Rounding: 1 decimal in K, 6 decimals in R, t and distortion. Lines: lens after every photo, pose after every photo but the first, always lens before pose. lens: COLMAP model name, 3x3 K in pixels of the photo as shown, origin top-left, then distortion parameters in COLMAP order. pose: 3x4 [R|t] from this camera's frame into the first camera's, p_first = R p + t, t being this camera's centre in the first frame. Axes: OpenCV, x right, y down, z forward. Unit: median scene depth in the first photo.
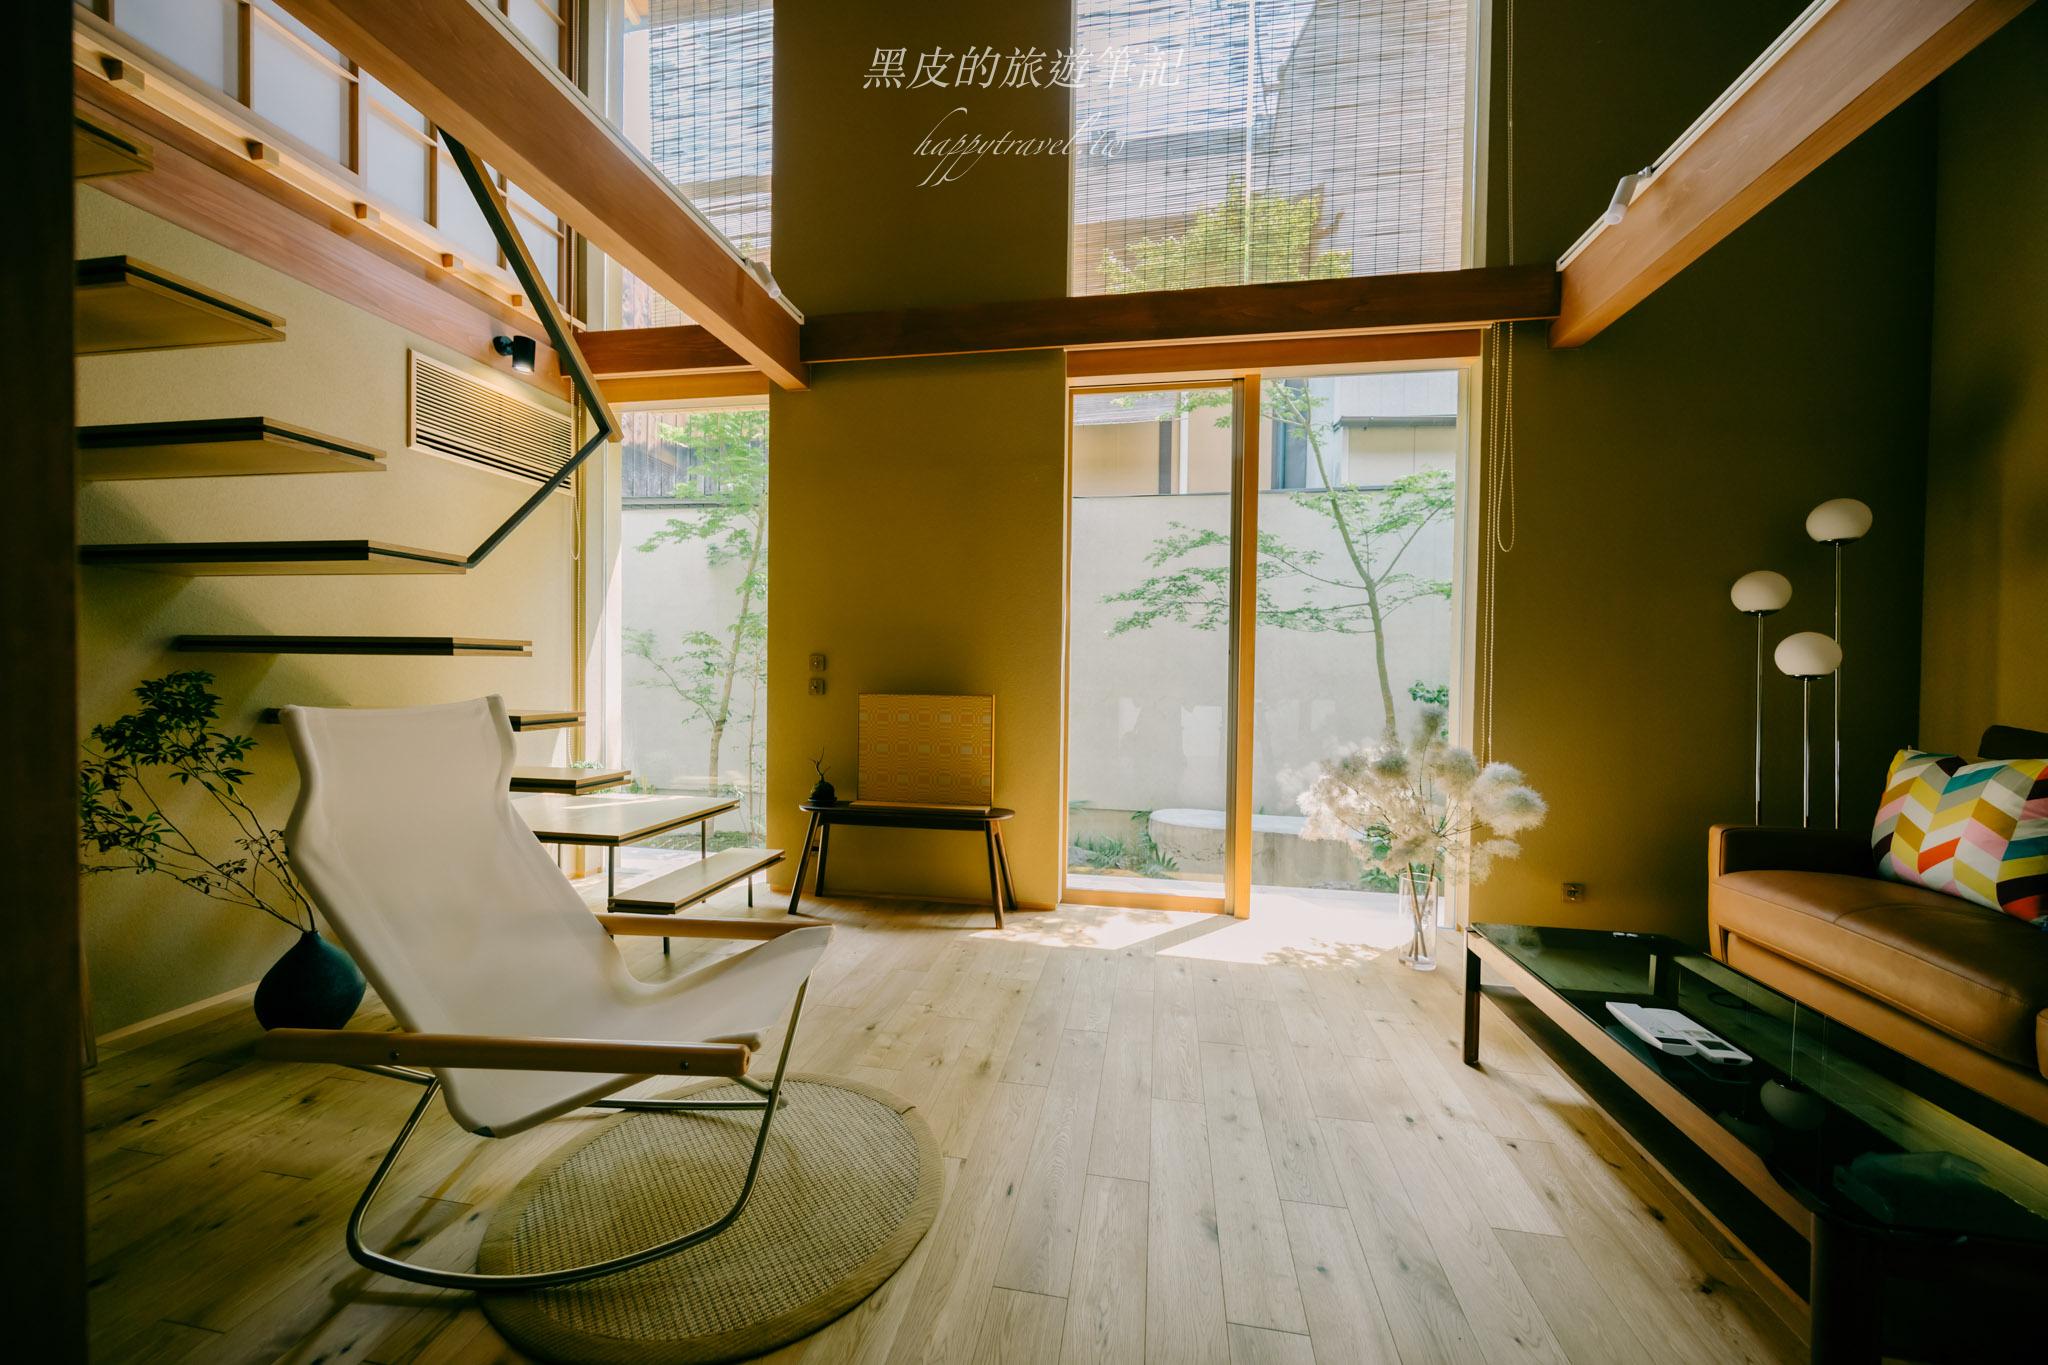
lens RADIAL K [[773.8, 0, 1022.2], [0, 773.8, 687.4], [0, 0, 1]] dist [-0.001935, 0.000292]
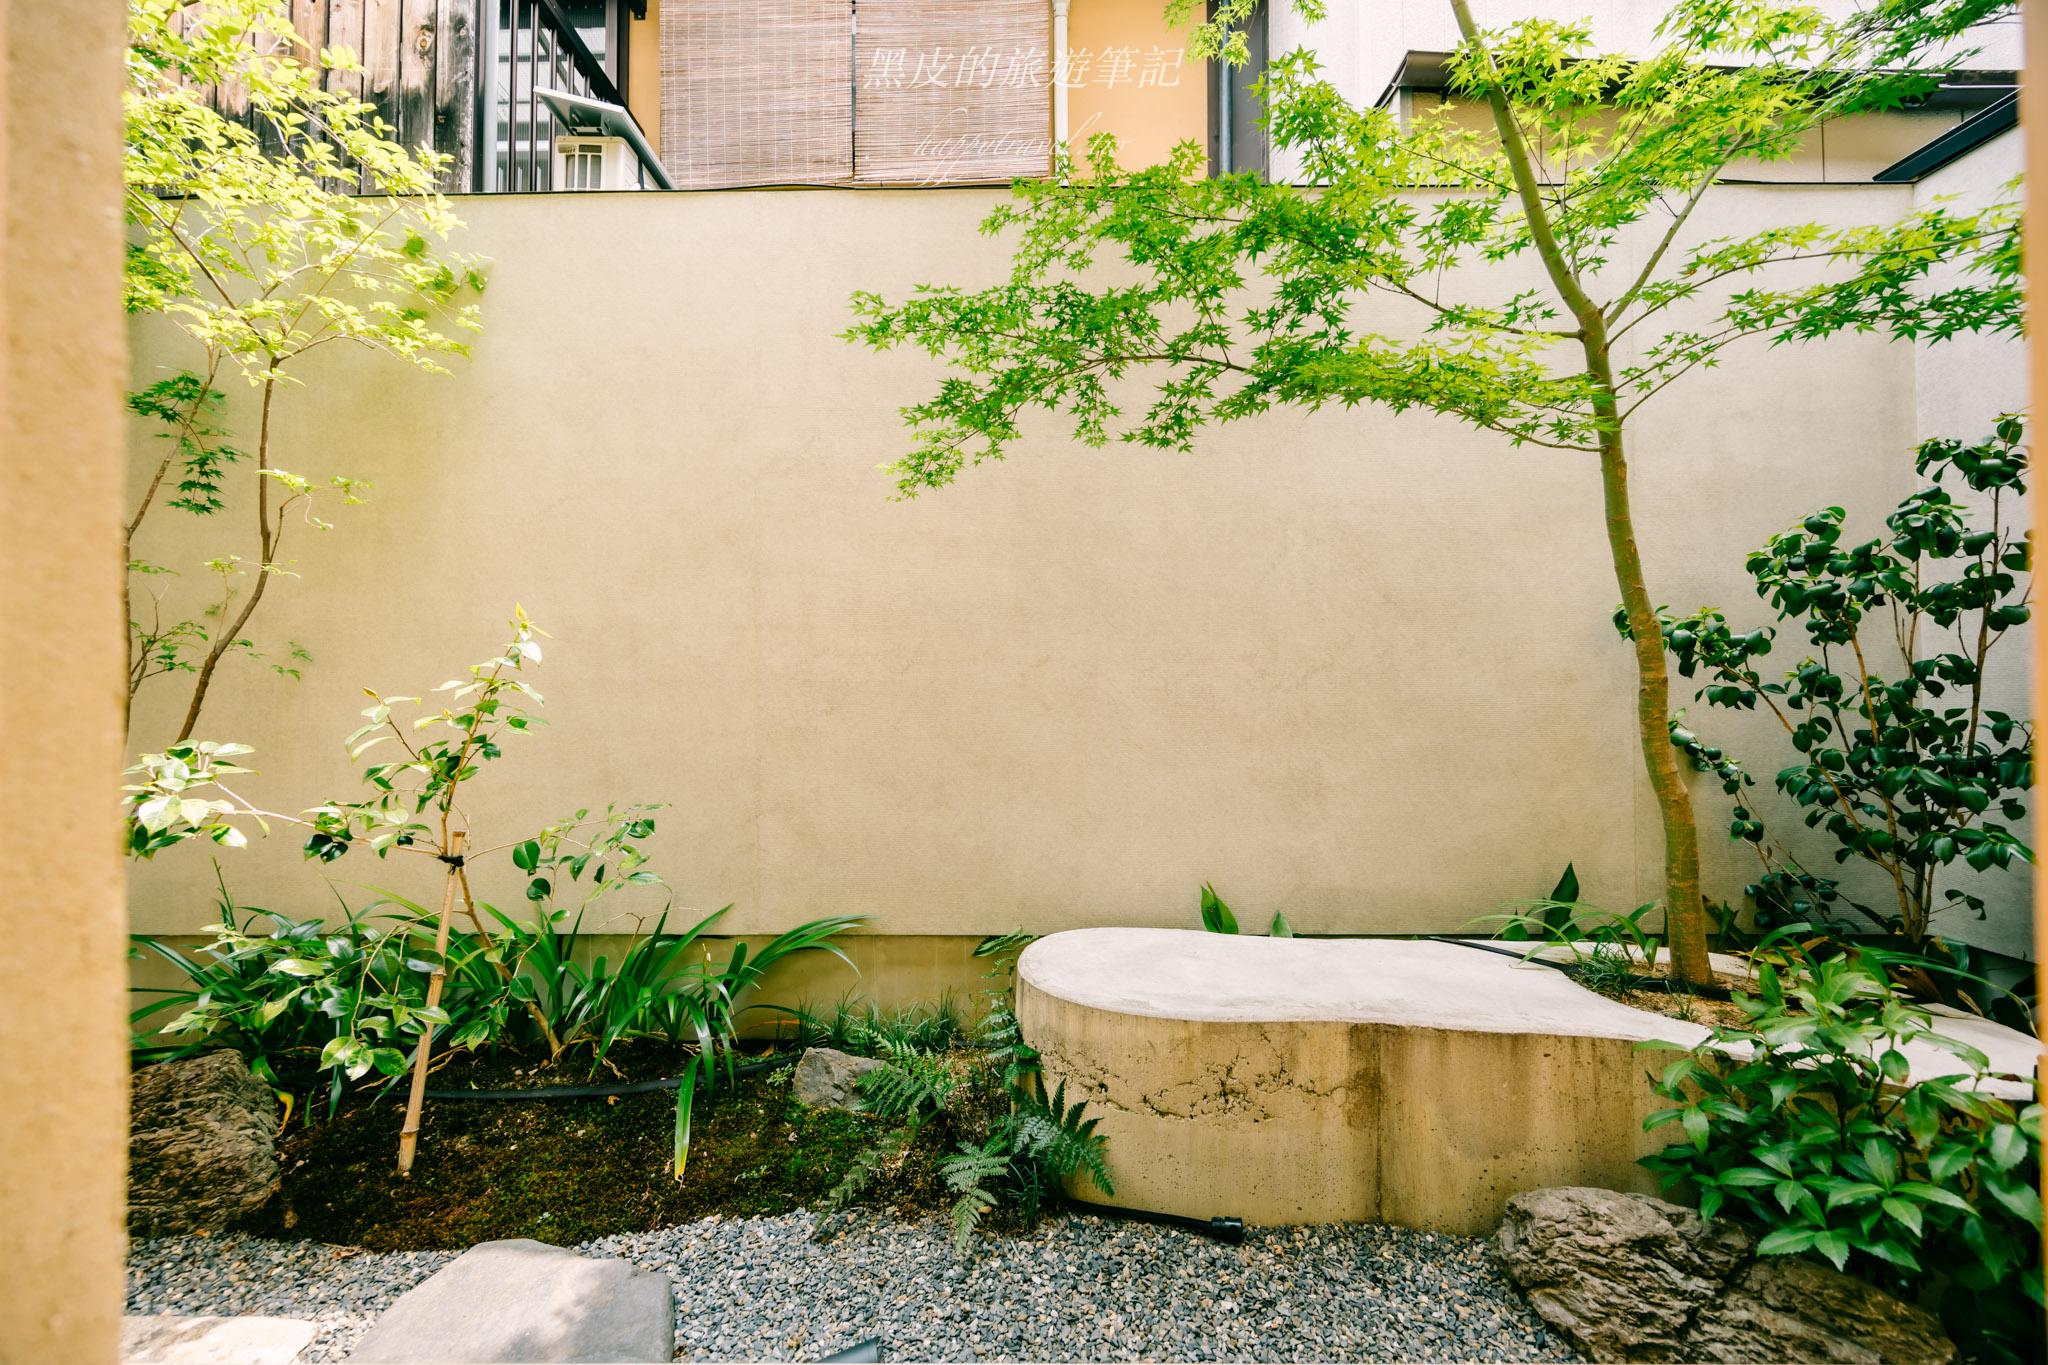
lens RADIAL K [[773.8, 0, 1035.5], [0, 773.8, 684.0], [0, 0, 1]] dist [-0.001935, 0.000292]
pose [[0.982920, -0.014091, 0.183494, 0.163857], [0.020650, 0.999212, -0.033883, 0.064951], [-0.182872, 0.037094, 0.982437, 0.963286]]
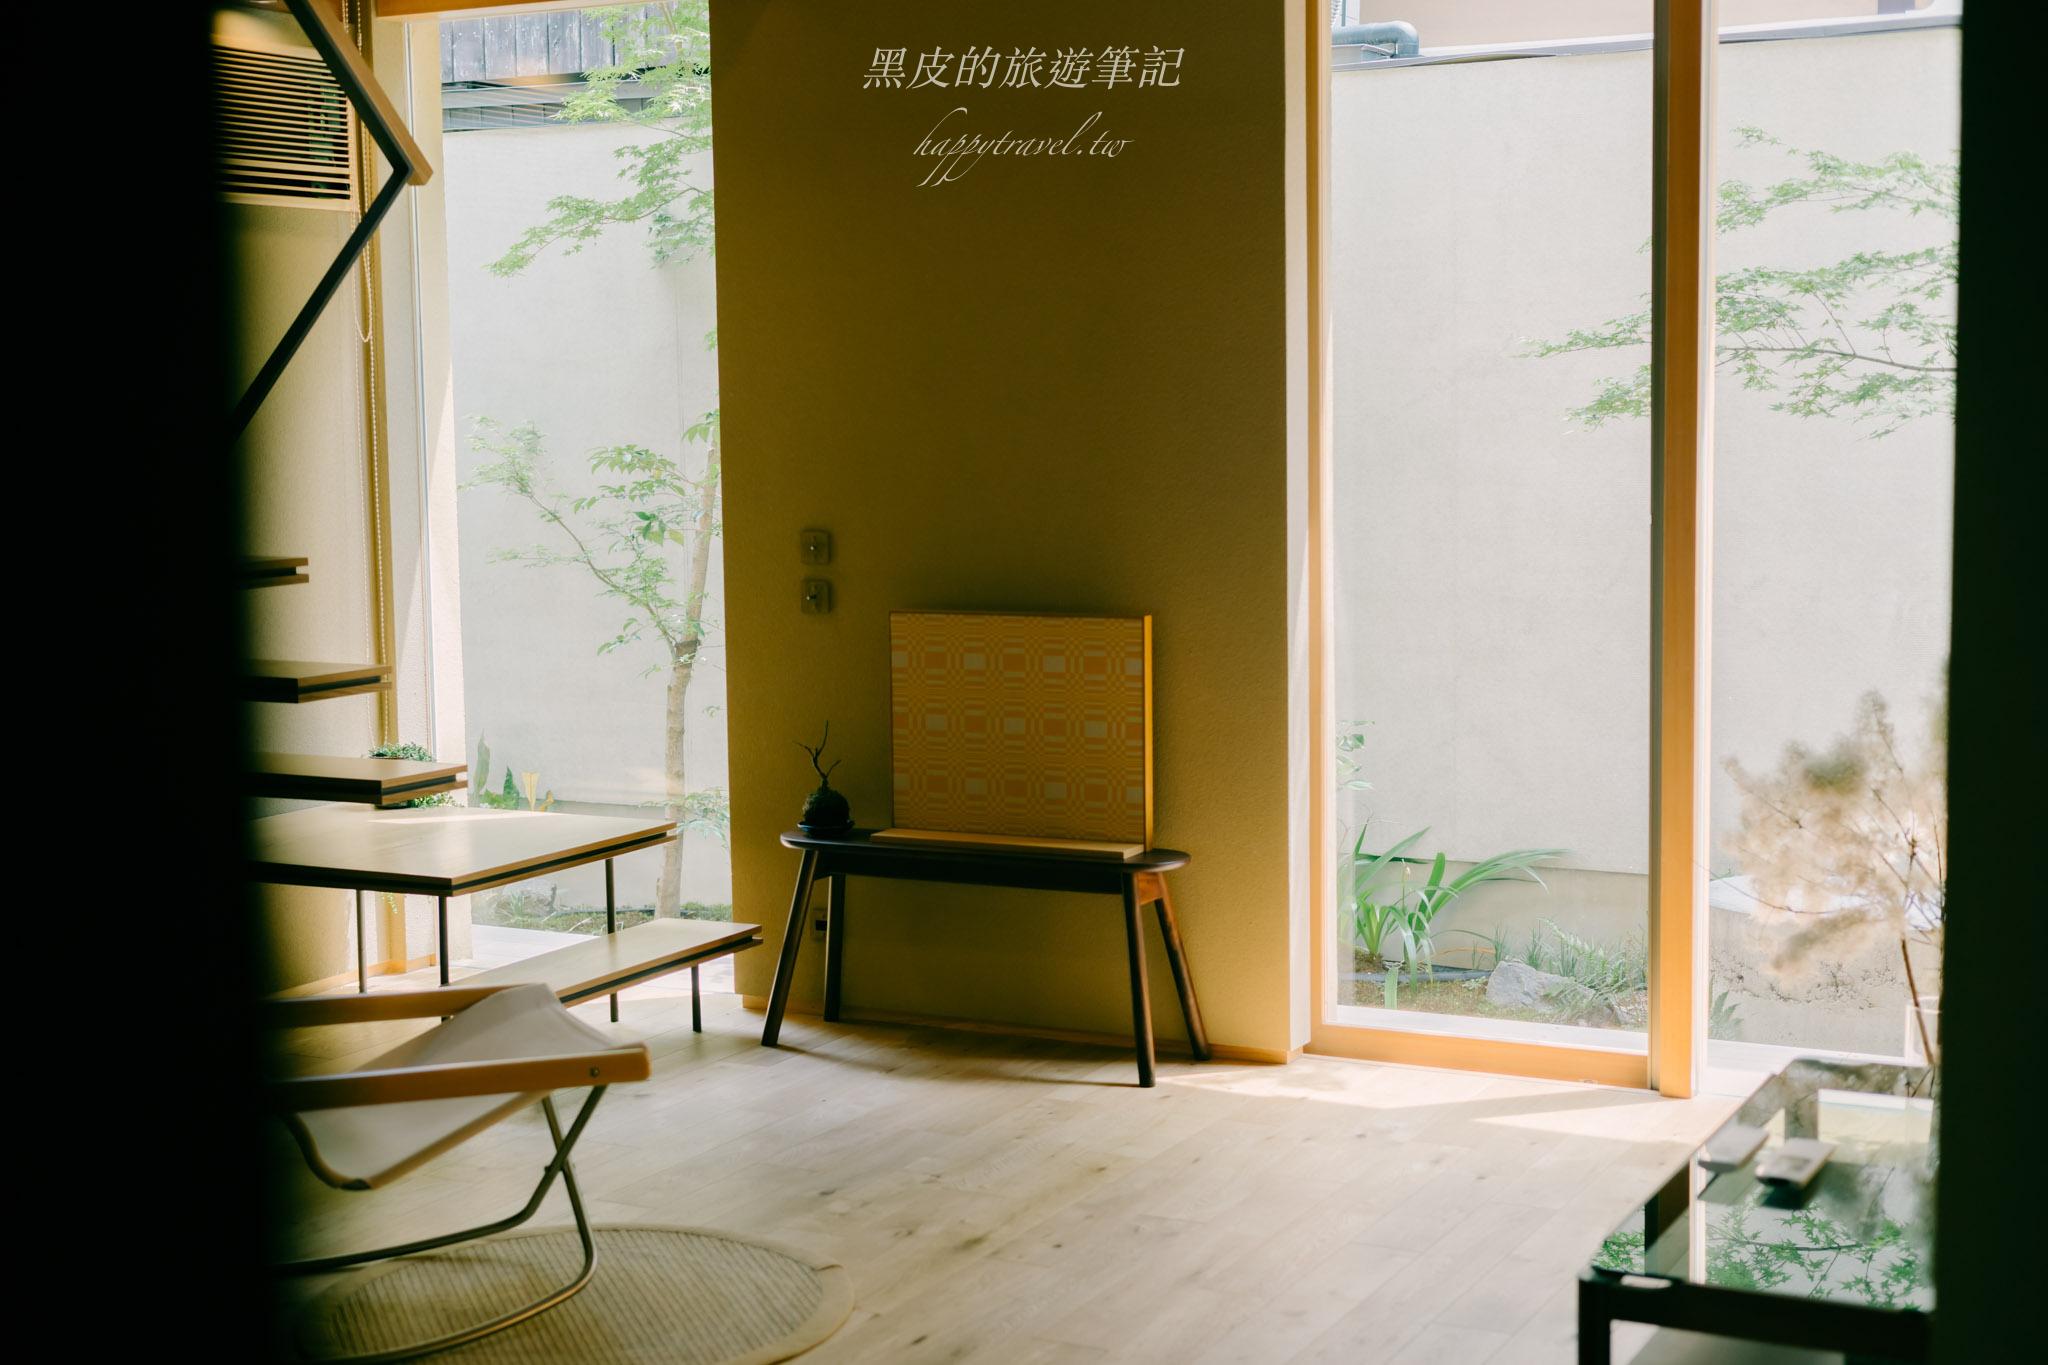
lens RADIAL K [[2846.8, 0, 1025.6], [0, 2846.8, 685.2], [0, 0, 1]] dist [0.020255, 0.000000]
pose [[0.954500, 0.003849, -0.298187, 0.418114], [0.020560, 0.996688, 0.078678, -0.087783], [0.297503, -0.081229, 0.951259, -0.708599]]
